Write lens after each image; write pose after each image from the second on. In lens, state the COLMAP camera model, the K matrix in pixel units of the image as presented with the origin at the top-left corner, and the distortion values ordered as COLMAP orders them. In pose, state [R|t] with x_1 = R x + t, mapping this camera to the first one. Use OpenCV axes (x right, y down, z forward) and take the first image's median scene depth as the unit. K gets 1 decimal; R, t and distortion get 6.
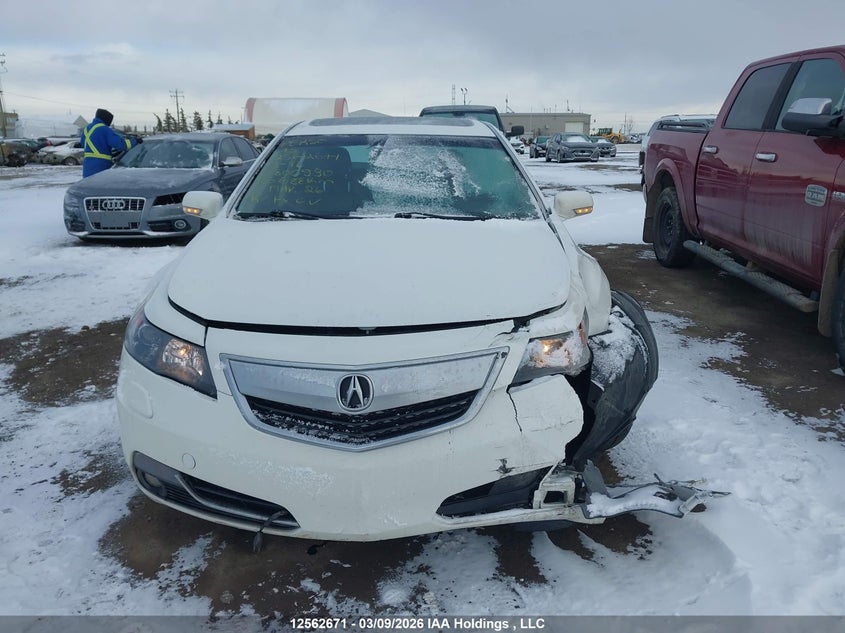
lens RADIAL K [[640.7, 0, 420.7], [0, 640.7, 321.9], [0, 0, 1]] dist [0.035833, -0.051270]
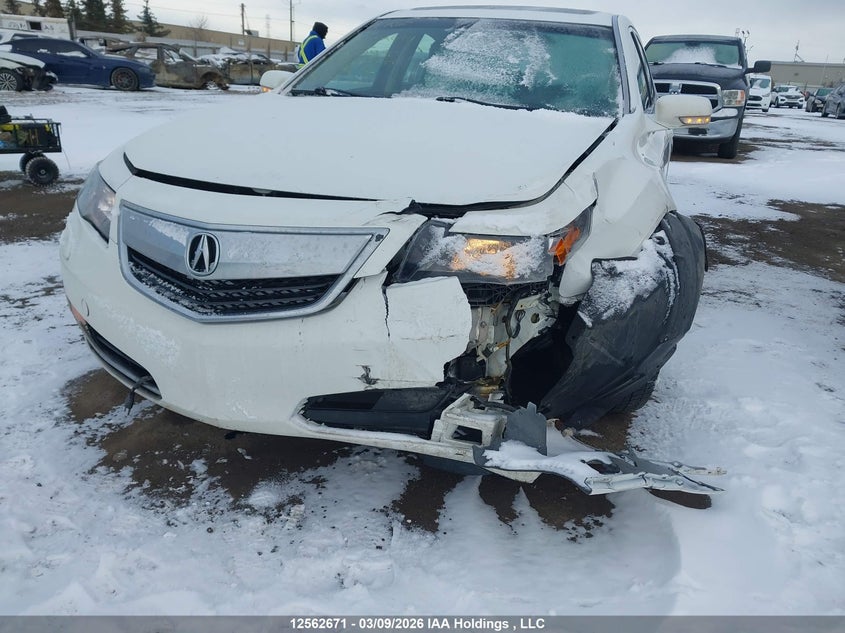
lens RADIAL K [[640.7, 0, 424.4], [0, 640.7, 314.8], [0, 0, 1]] dist [0.035833, -0.051270]
pose [[0.935716, 0.170439, -0.308848, 0.385754], [-0.146150, 0.984162, 0.100324, 0.050782], [0.321055, -0.048737, 0.945806, 0.229744]]
